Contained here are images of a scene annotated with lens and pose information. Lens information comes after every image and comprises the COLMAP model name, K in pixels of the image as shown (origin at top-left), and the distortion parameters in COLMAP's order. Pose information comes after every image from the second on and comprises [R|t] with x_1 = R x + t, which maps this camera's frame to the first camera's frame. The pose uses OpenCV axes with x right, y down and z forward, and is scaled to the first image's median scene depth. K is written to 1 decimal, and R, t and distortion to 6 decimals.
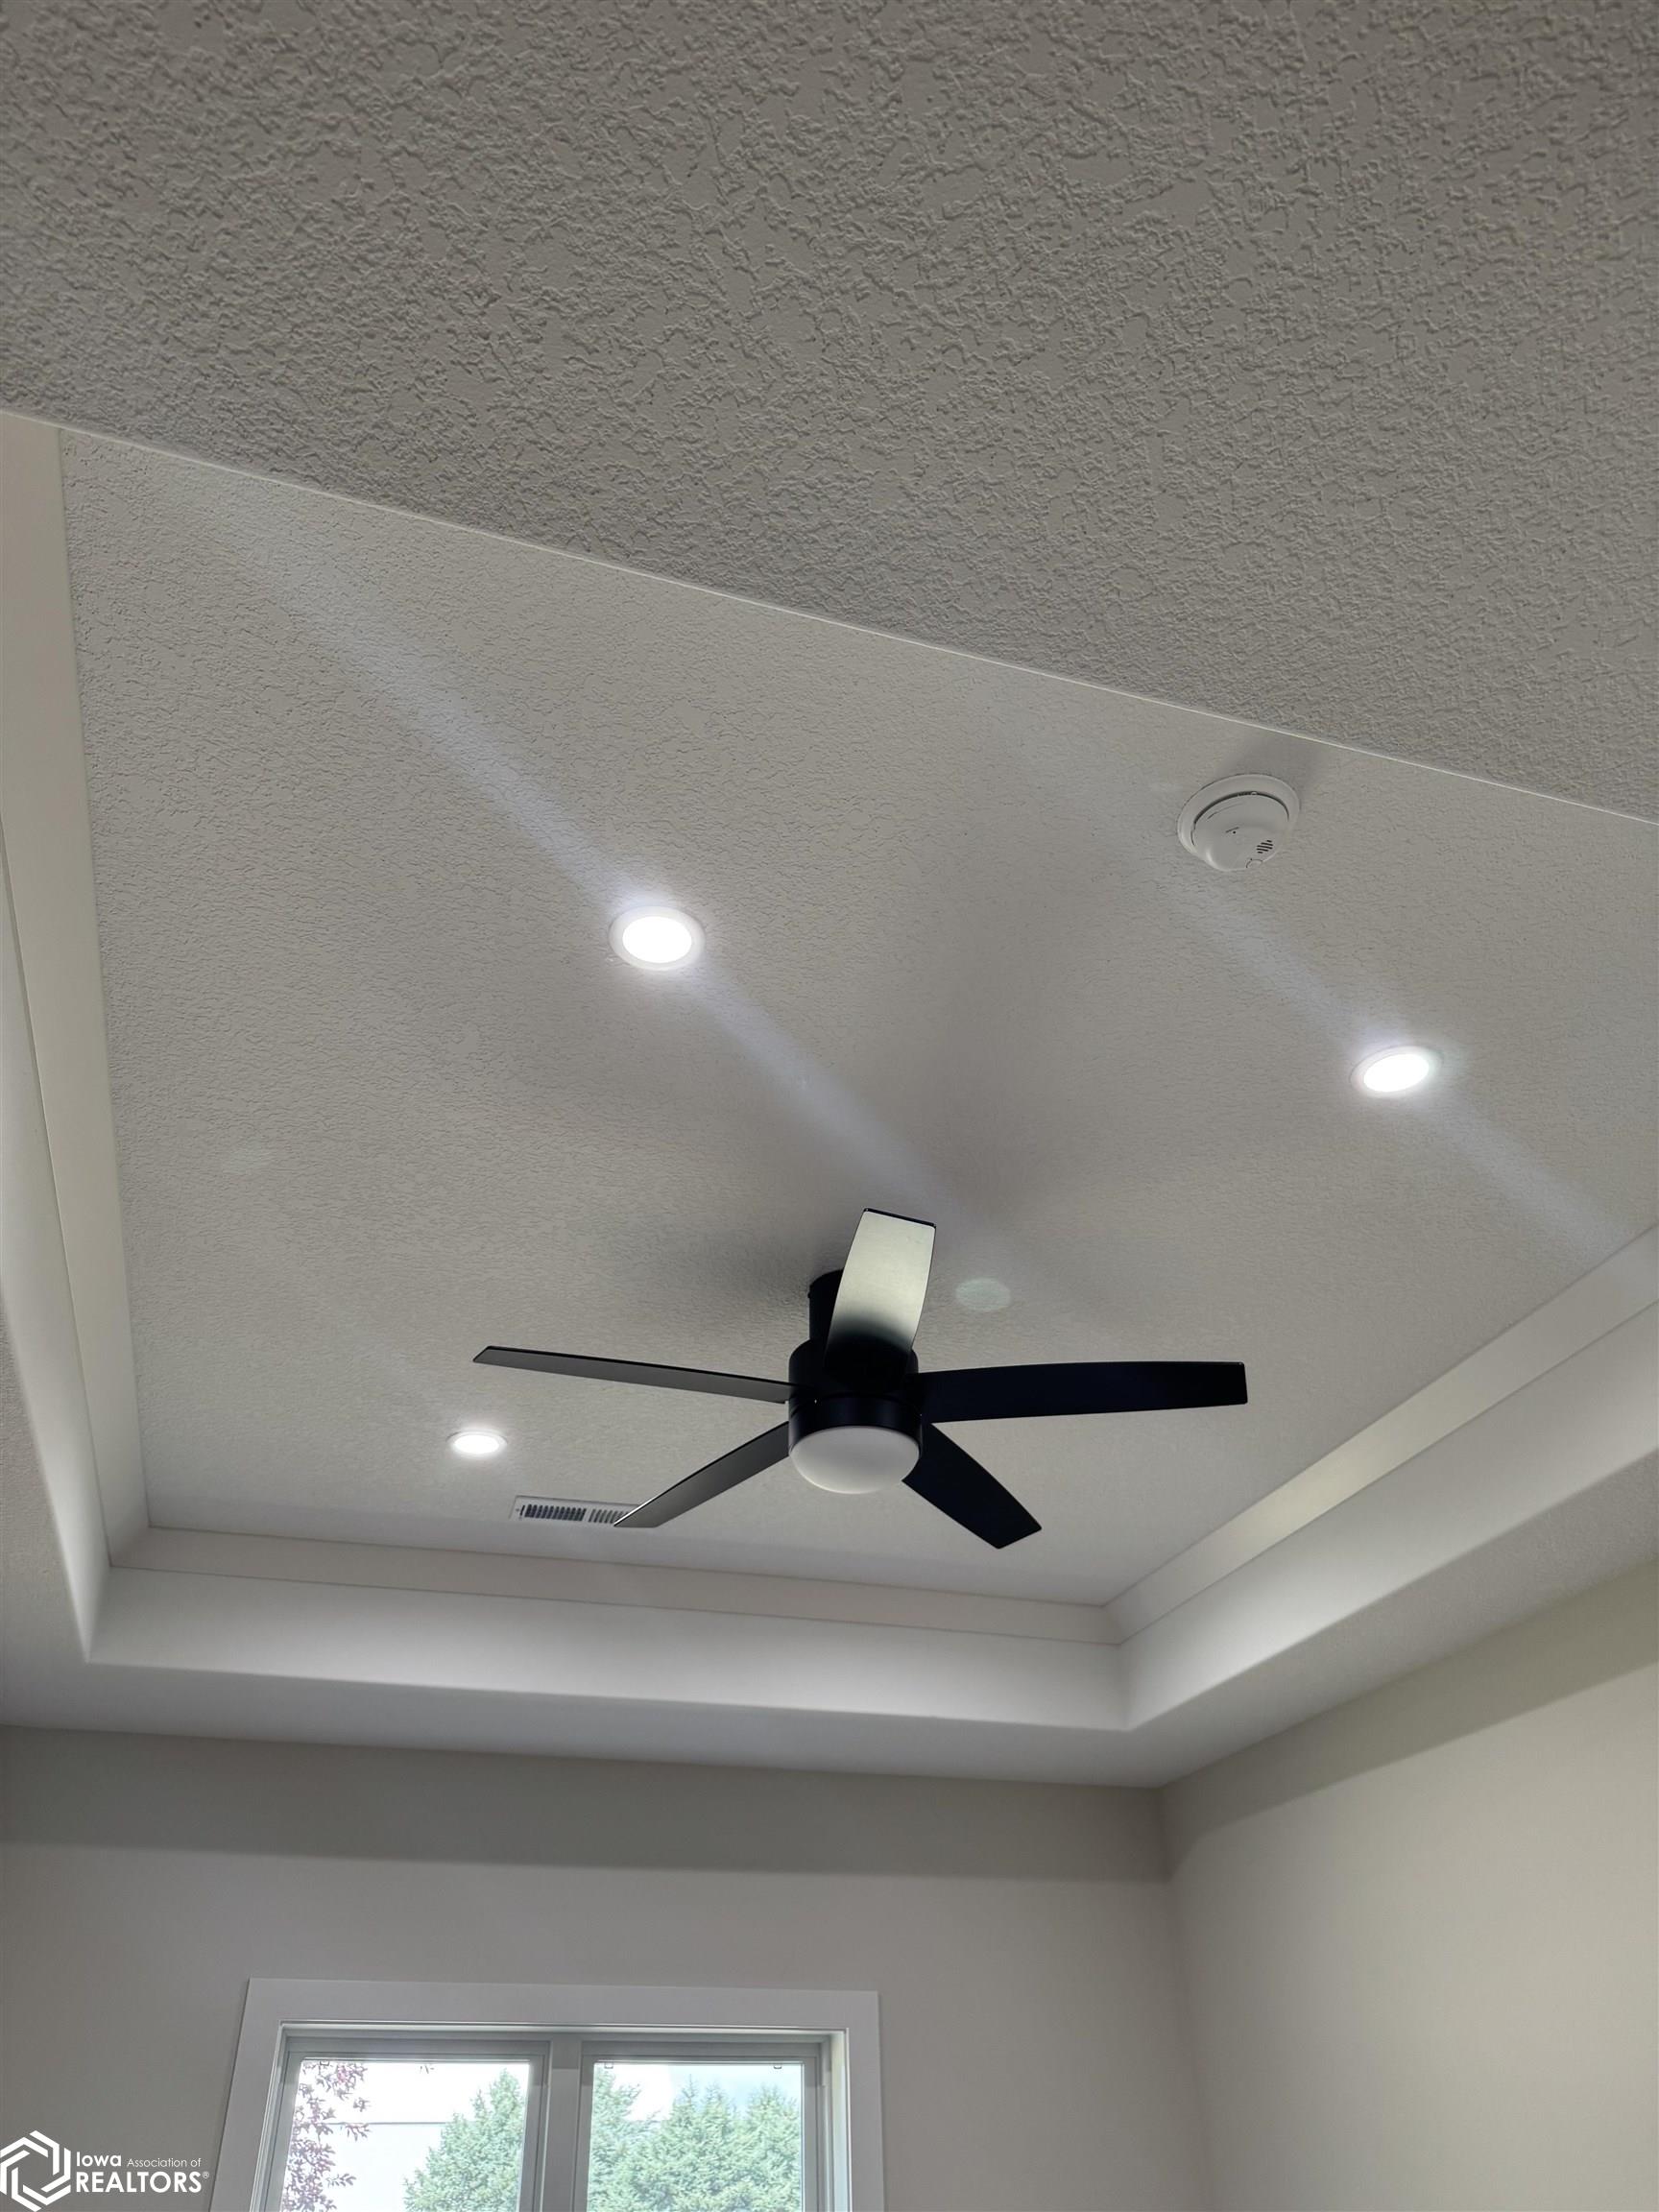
lens RADIAL K [[1591.8, 0, 833.2], [0, 1591.8, 1111.8], [0, 0, 1]] dist [0.044021, -0.046110]
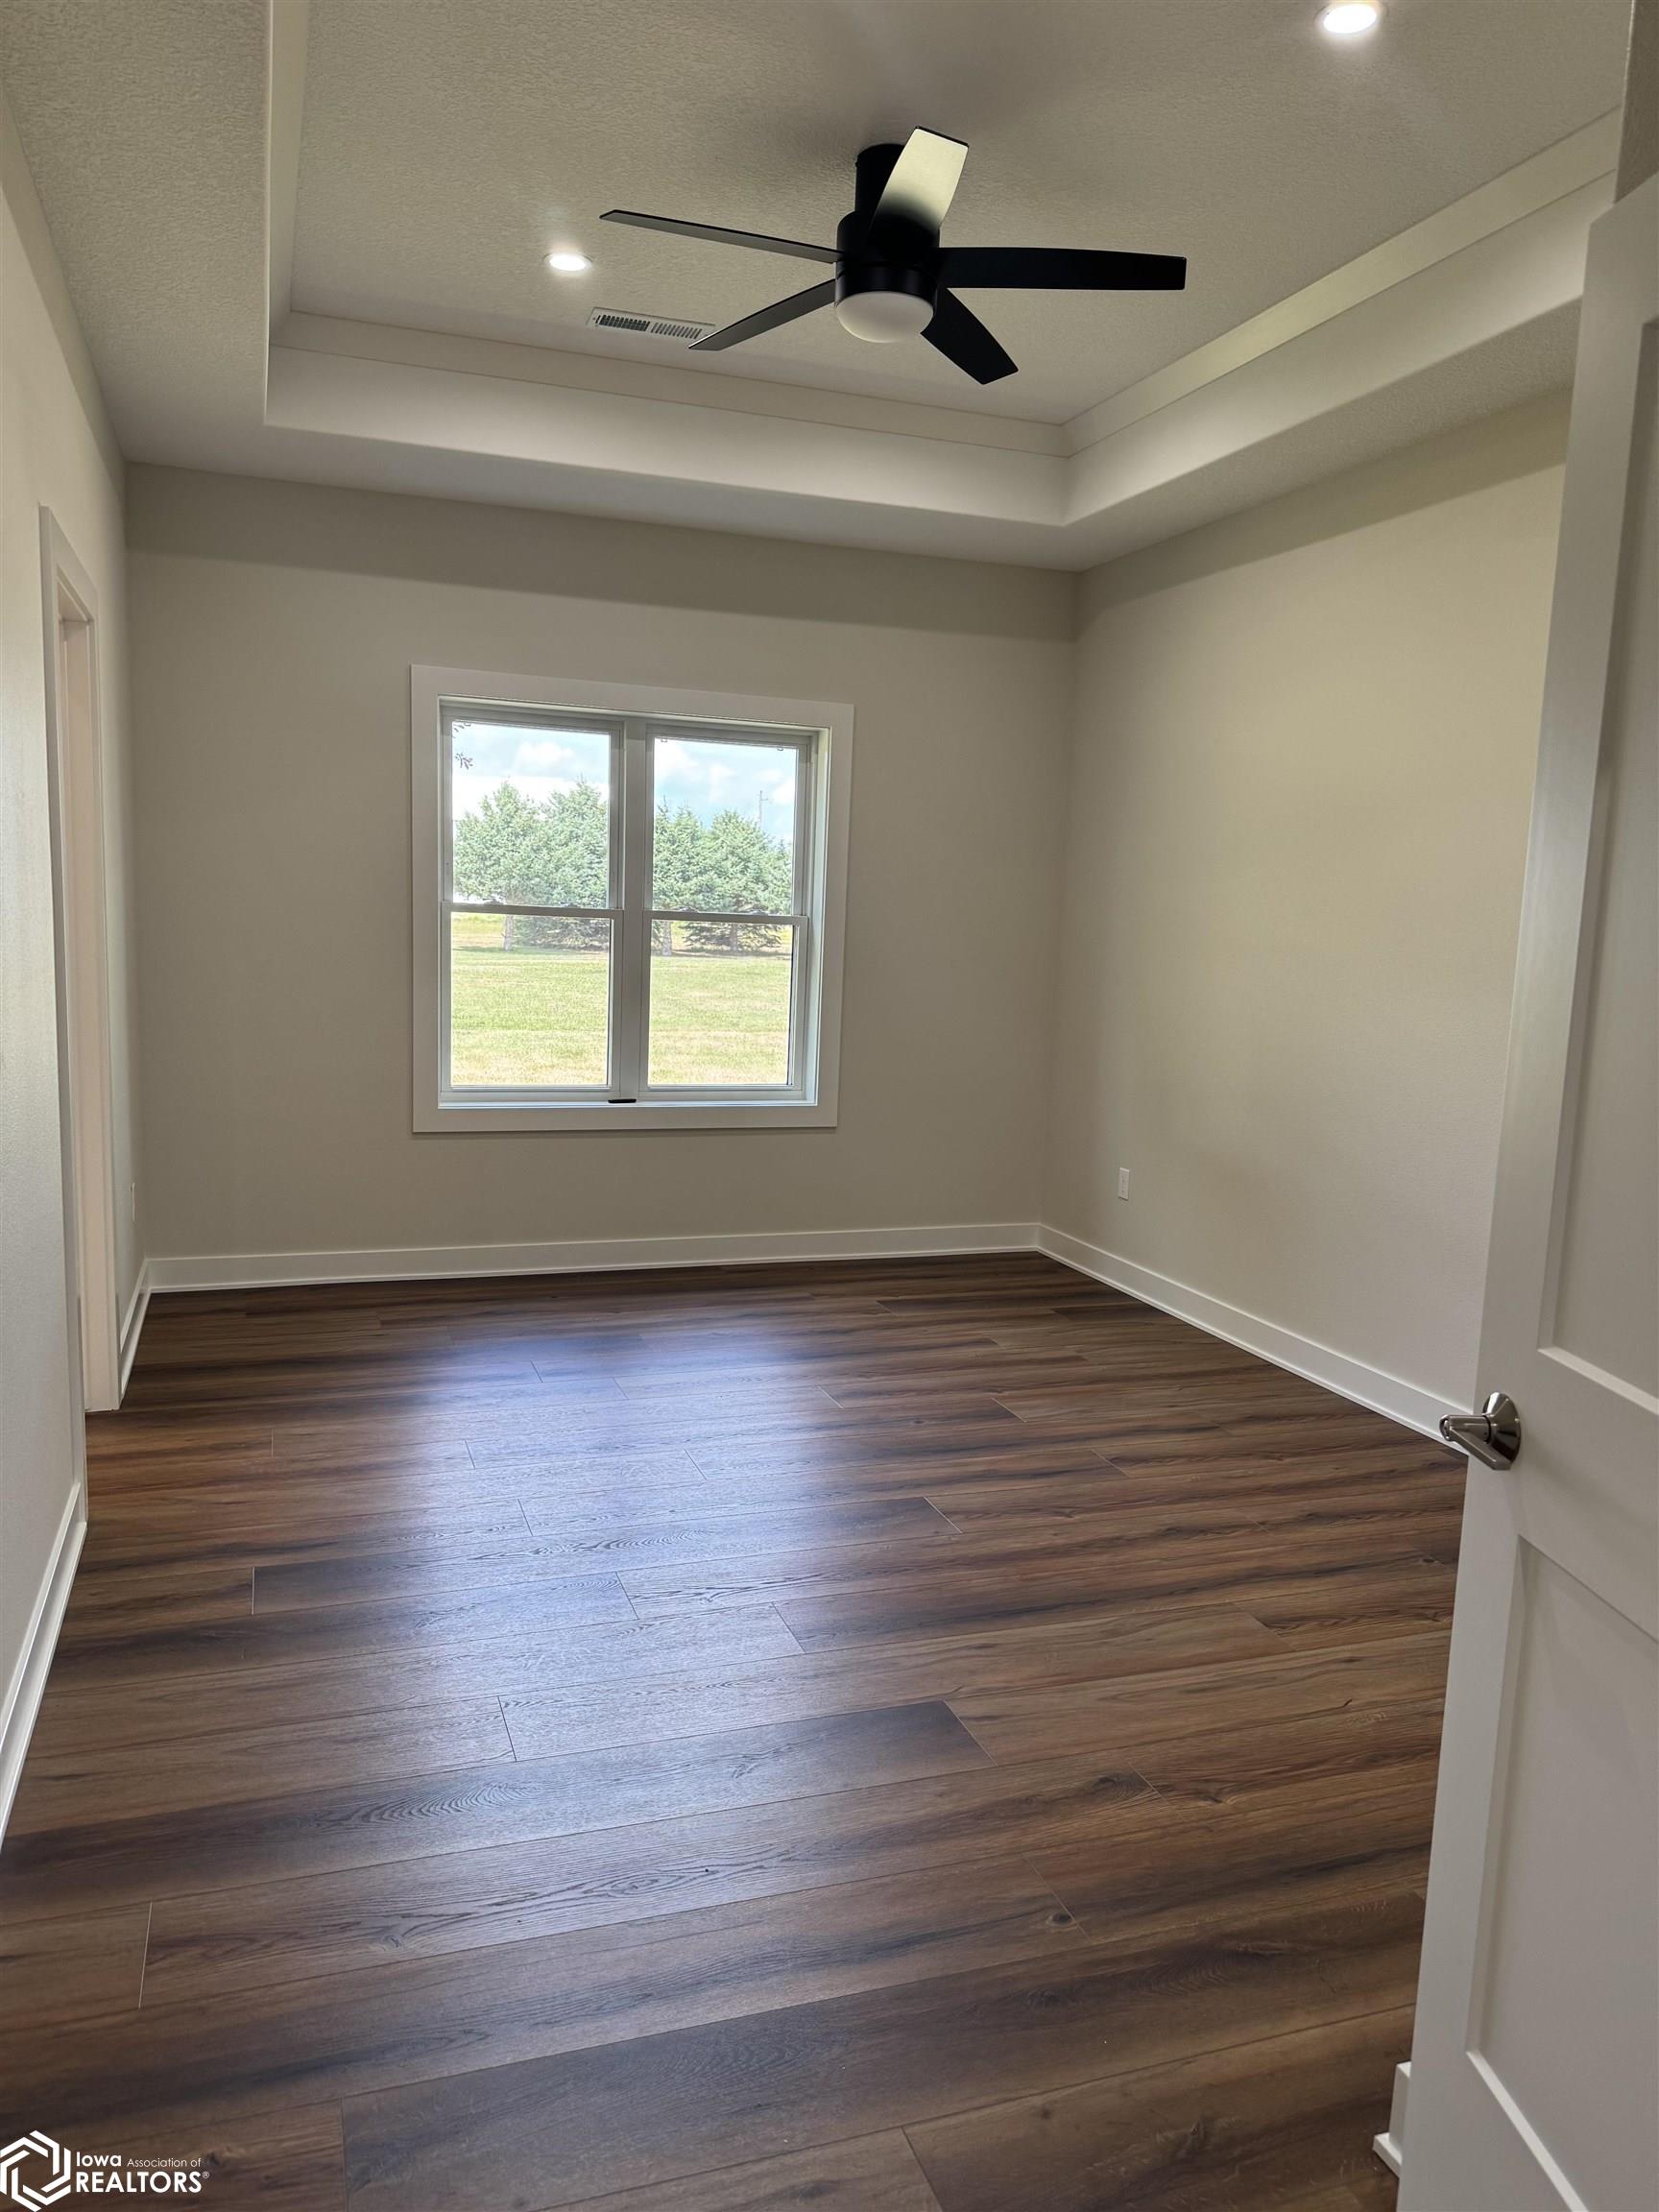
lens RADIAL K [[1591.8, 0, 824.4], [0, 1591.8, 1127.4], [0, 0, 1]] dist [0.044021, -0.046110]
pose [[0.998276, 0.045903, 0.036570, -0.038380], [-0.058570, 0.739639, 0.670451, -0.124676], [0.003727, -0.671437, 0.741052, -0.317270]]
